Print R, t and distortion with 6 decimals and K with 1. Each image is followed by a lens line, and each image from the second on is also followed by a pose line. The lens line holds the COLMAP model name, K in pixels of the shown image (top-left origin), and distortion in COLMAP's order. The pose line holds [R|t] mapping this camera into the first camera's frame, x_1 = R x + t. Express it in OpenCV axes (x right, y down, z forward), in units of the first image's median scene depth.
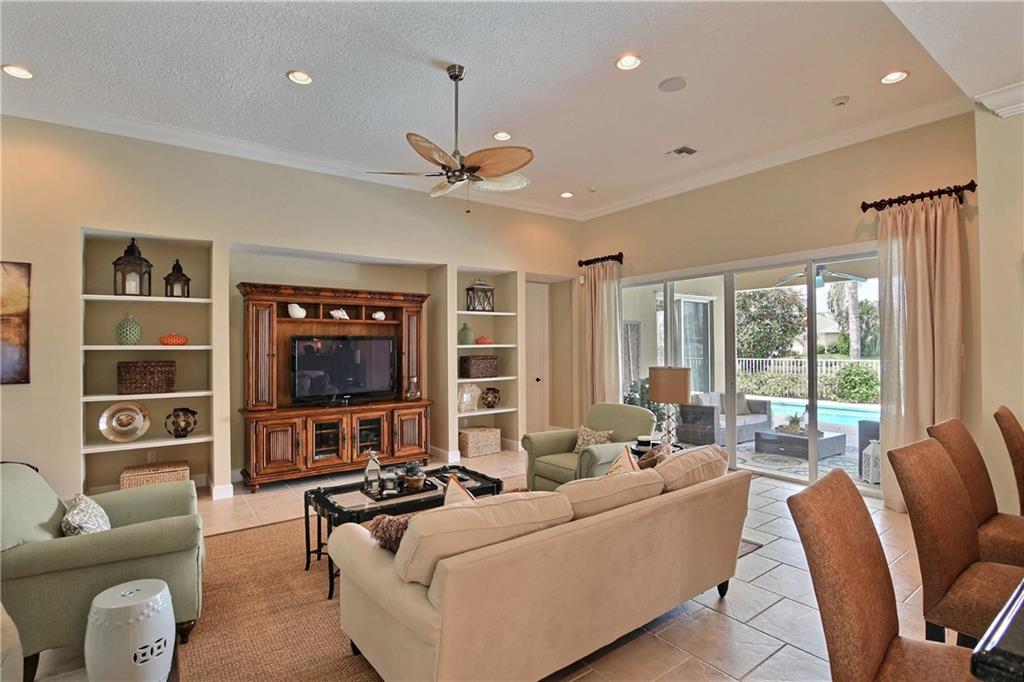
lens RADIAL K [[492.4, 0, 505.7], [0, 492.4, 342.1], [0, 0, 1]] dist [-0.012502, -0.004669]
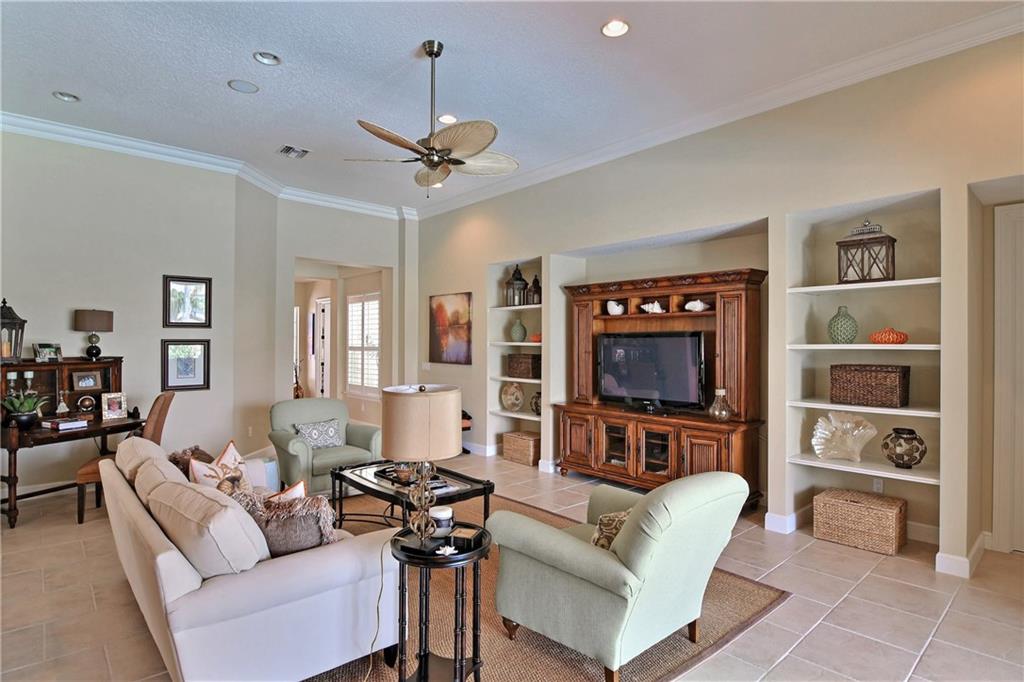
lens RADIAL K [[528.1, 0, 509.4], [0, 528.1, 339.9], [0, 0, 1]] dist [-0.007550, -0.006914]
pose [[0.103198, -0.000741, -0.994661, 0.586668], [-0.000073, 1.000000, -0.000753, 0.001154], [0.994661, 0.000150, 0.103198, 0.665159]]
